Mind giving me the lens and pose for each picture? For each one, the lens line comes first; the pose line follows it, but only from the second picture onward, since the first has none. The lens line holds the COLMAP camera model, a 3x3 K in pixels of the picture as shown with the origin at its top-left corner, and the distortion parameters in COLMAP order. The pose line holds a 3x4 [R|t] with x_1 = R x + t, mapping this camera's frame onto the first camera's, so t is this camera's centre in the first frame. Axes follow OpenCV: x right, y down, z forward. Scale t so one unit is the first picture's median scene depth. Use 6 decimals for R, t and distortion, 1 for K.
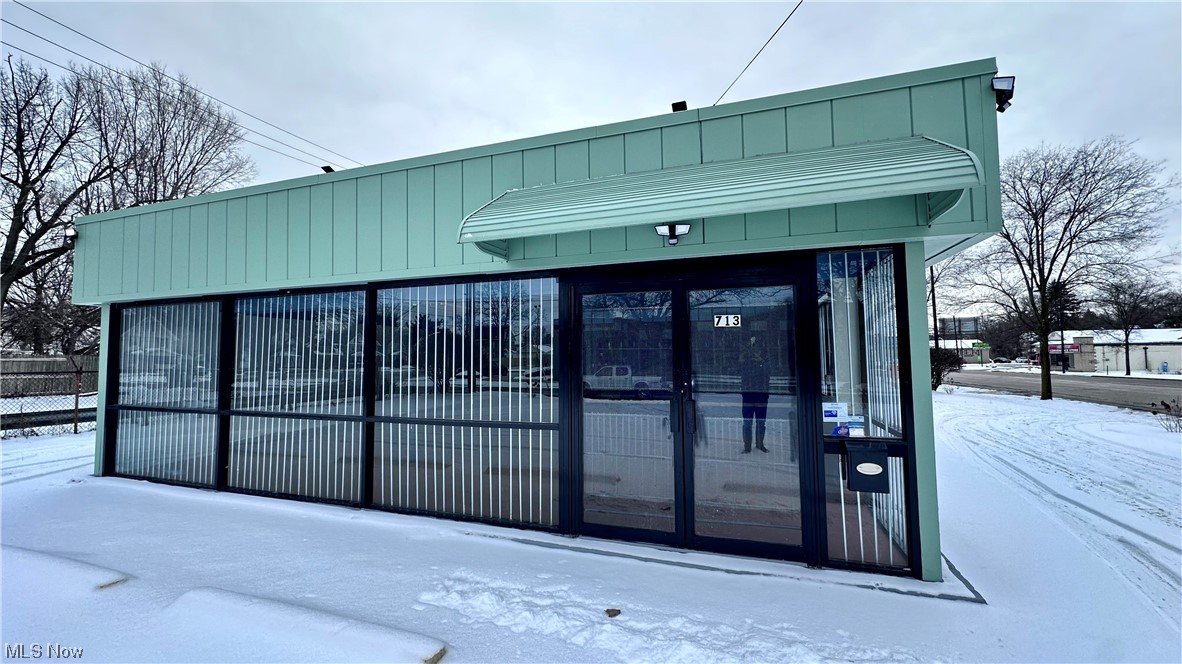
lens RADIAL K [[468.4, 0, 591.0], [0, 468.4, 332.0], [0, 0, 1]] dist [-0.006946, 0.000112]
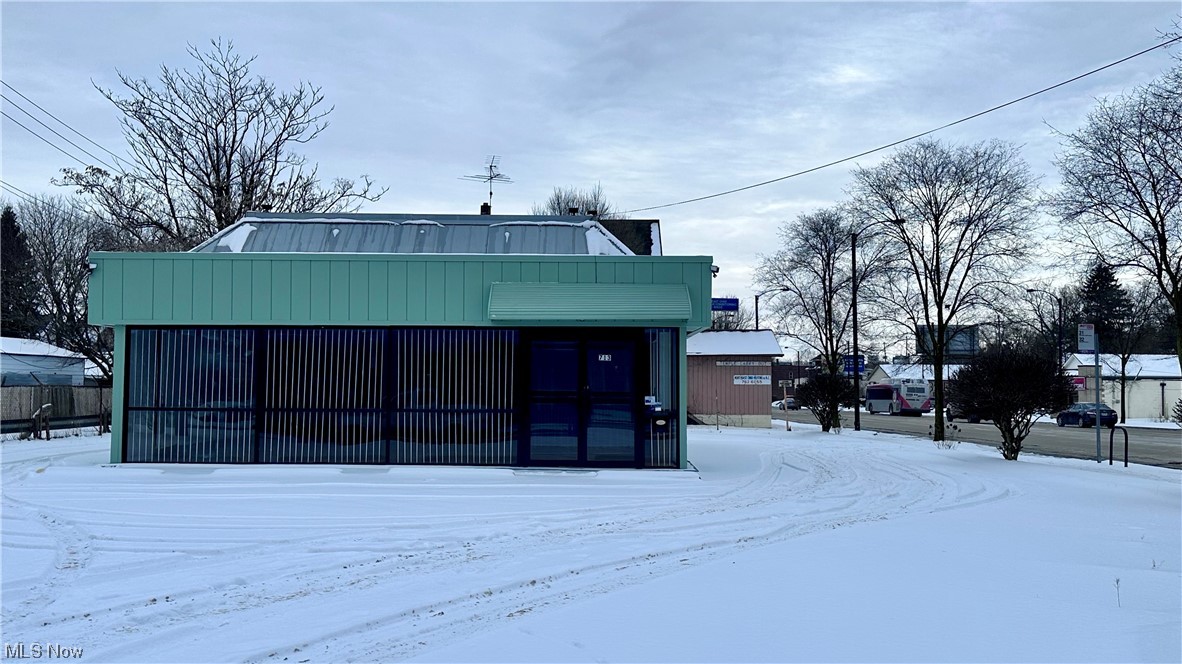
lens RADIAL K [[1089.2, 0, 617.9], [0, 1089.2, 302.5], [0, 0, 1]] dist [-0.447670, 1.589811]
pose [[0.939927, 0.040564, 0.338958, -0.221172], [-0.030648, 0.998933, -0.034558, -0.017678], [-0.339998, 0.022093, 0.940167, -0.606425]]
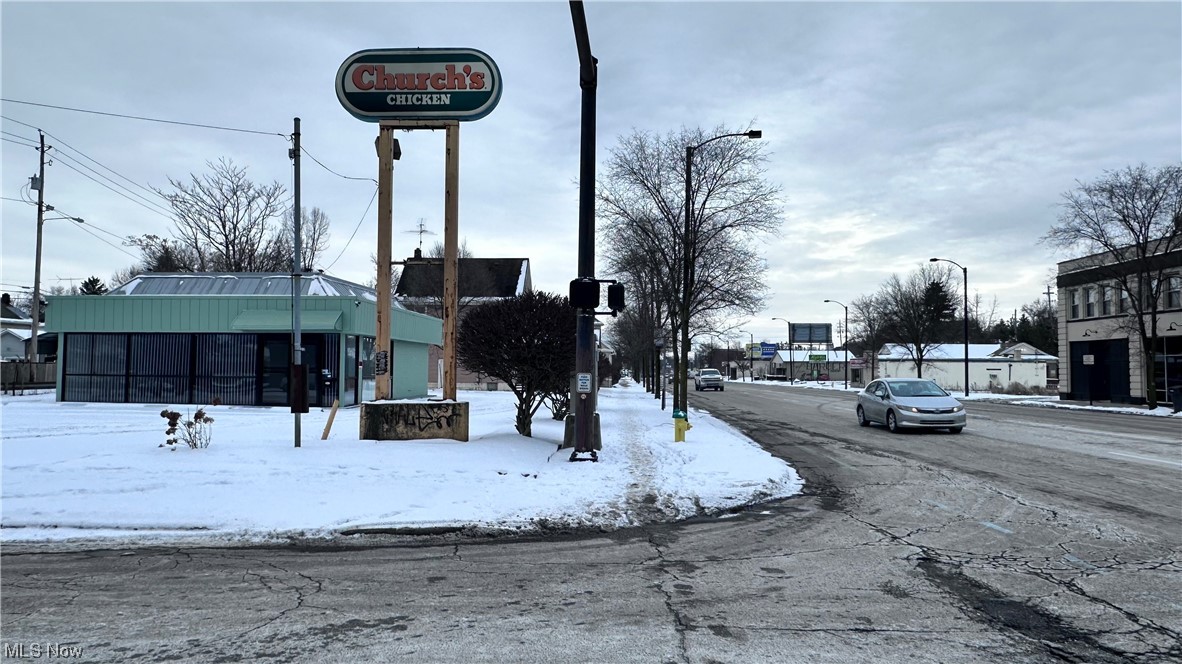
lens RADIAL K [[827.5, 0, 591.0], [0, 827.5, 332.0], [0, 0, 1]] dist [-0.006739, -0.003332]
pose [[0.973336, 0.020617, 0.228457, 0.181916], [-0.021326, 0.999772, 0.000636, -0.038370], [-0.228392, -0.005491, 0.973554, -1.083667]]
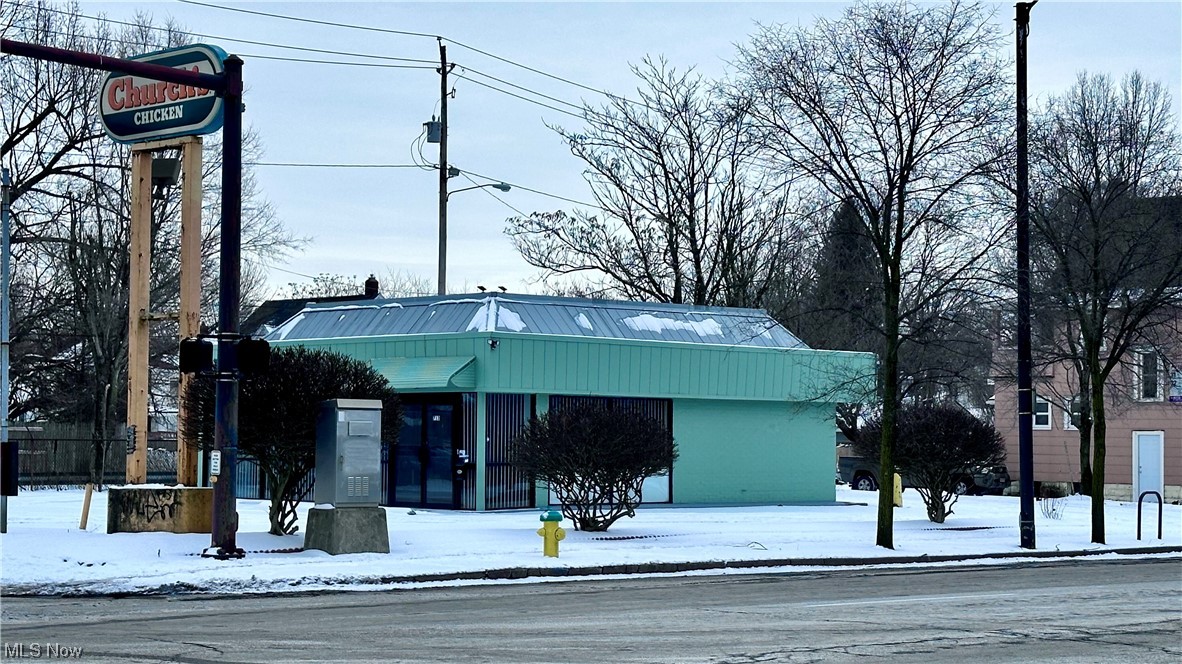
lens RADIAL K [[2326.5, 0, 591.0], [0, 2326.5, 332.0], [0, 0, 1]] dist [0.133035, 0.048449]
pose [[0.866443, -0.012861, -0.499111, 1.233549], [0.011766, 0.999917, -0.005339, -0.069795], [0.499138, -0.001247, 0.866522, -1.603875]]
